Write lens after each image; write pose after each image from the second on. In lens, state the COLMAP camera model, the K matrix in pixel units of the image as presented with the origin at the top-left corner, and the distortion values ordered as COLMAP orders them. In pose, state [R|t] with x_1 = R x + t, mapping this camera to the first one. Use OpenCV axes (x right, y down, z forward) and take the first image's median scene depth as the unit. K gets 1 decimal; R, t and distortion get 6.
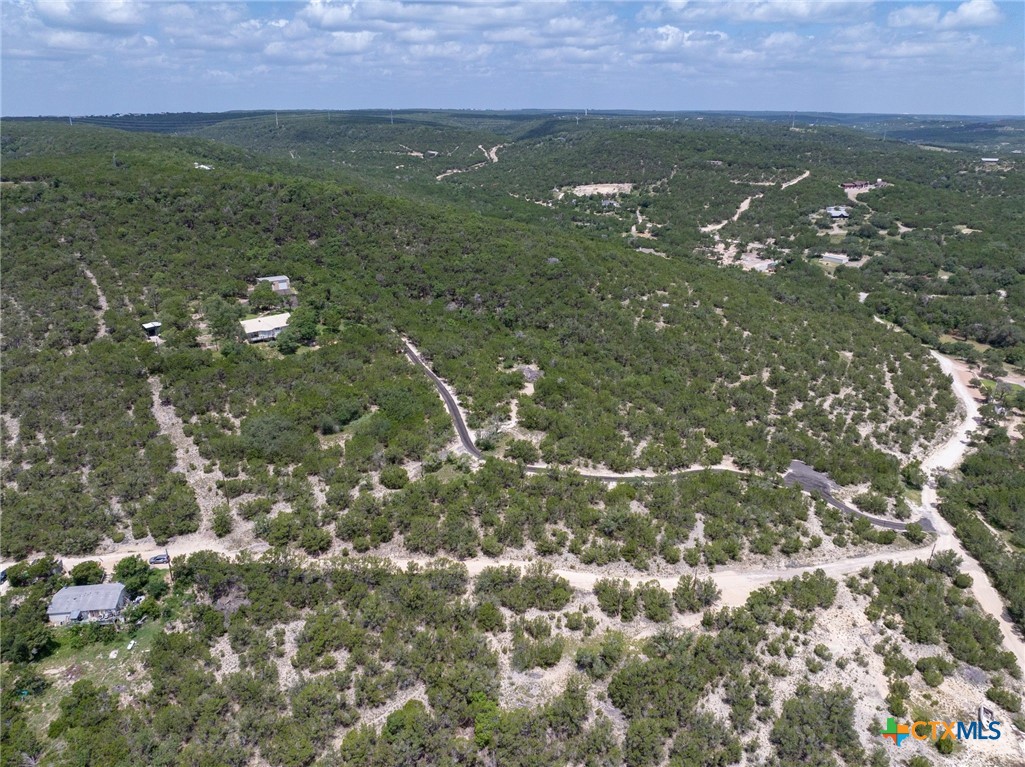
lens RADIAL K [[720.1, 0, 517.0], [0, 720.1, 381.9], [0, 0, 1]] dist [-0.047742, 0.022168]
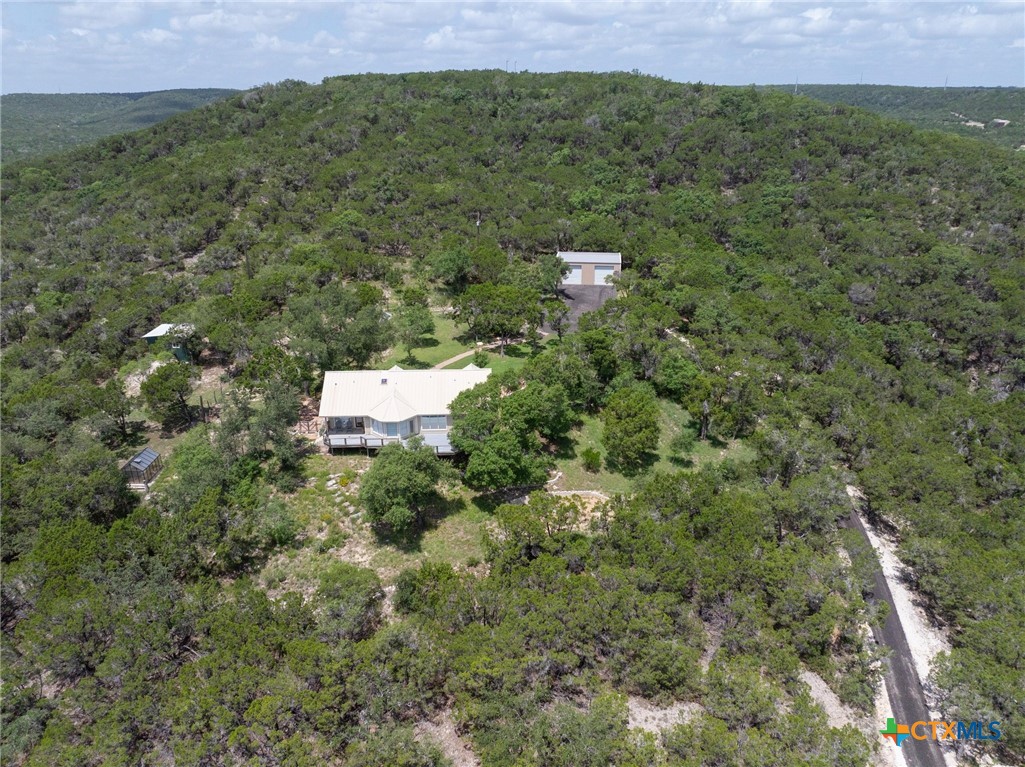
lens RADIAL K [[720.1, 0, 517.0], [0, 720.1, 381.9], [0, 0, 1]] dist [-0.047742, 0.022168]
pose [[0.782472, 0.222641, -0.581522, -0.097973], [-0.212579, 0.973299, 0.086599, -0.087907], [0.585275, 0.055858, 0.808908, 0.559165]]
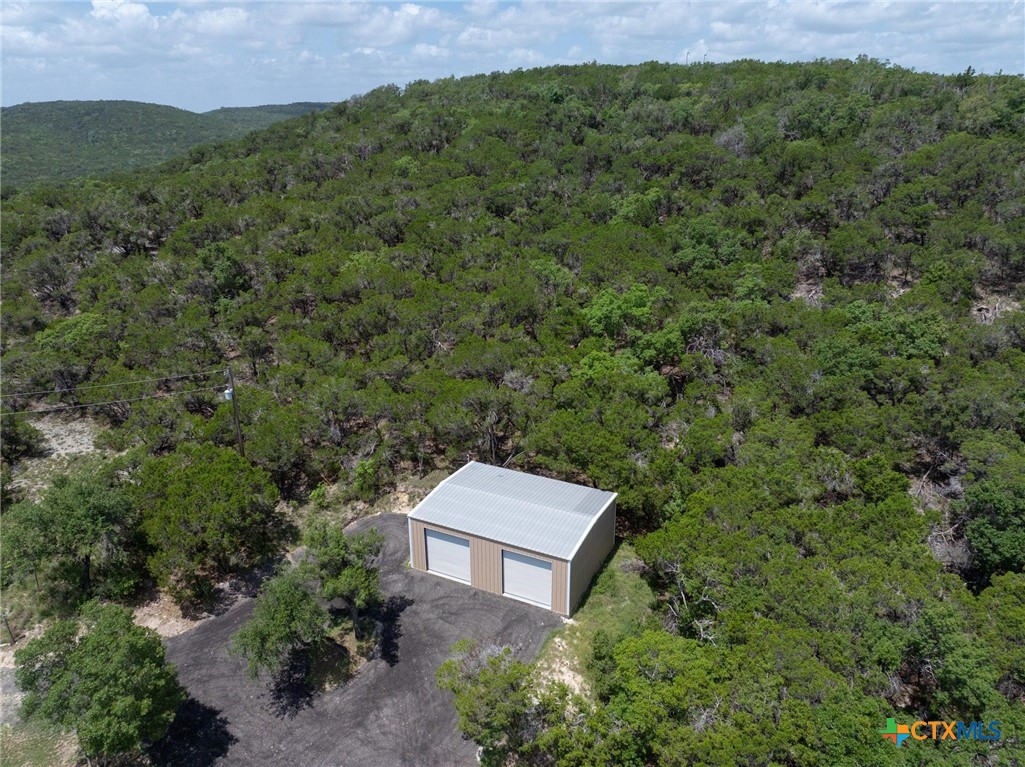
lens RADIAL K [[720.1, 0, 517.0], [0, 720.1, 381.9], [0, 0, 1]] dist [-0.047742, 0.022168]
pose [[0.530524, 0.289652, -0.796647, -0.197337], [-0.289351, 0.945240, 0.150986, -0.170438], [0.796756, 0.150409, 0.585284, 0.796140]]
